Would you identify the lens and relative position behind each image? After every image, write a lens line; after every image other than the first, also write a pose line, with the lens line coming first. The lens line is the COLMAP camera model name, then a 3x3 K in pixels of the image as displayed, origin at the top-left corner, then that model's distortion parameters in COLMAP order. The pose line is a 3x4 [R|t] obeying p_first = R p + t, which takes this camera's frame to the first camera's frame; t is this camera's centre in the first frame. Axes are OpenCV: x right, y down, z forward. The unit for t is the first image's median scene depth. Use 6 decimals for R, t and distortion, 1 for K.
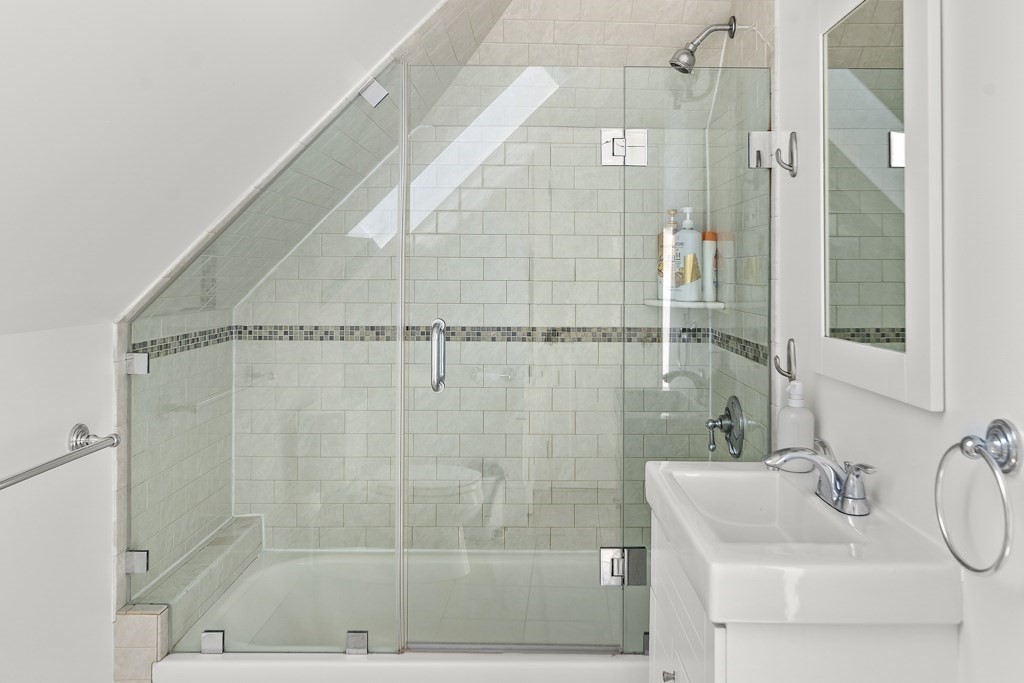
lens RADIAL K [[758.1, 0, 511.8], [0, 758.1, 261.8], [0, 0, 1]] dist [-0.001567, 0.004189]
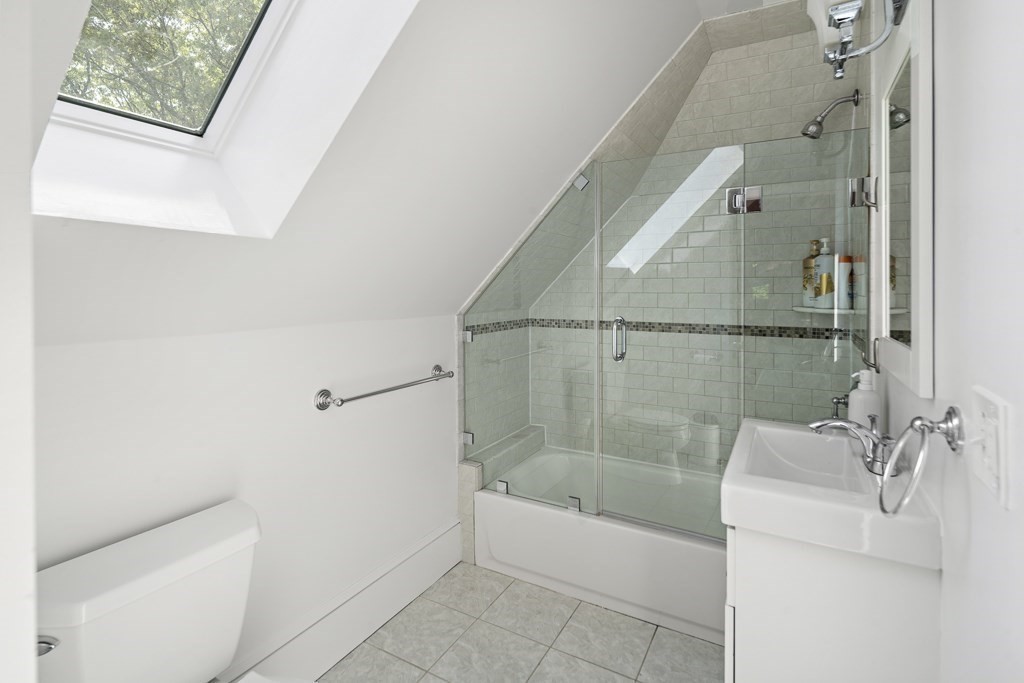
lens RADIAL K [[477.0, 0, 515.5], [0, 477.0, 288.1], [0, 0, 1]] dist [0.000419, -0.000223]
pose [[0.875888, -0.006722, -0.482467, 0.168697], [0.013458, 0.999854, 0.010501, 0.000038], [0.482326, -0.015691, 0.875851, -0.003317]]
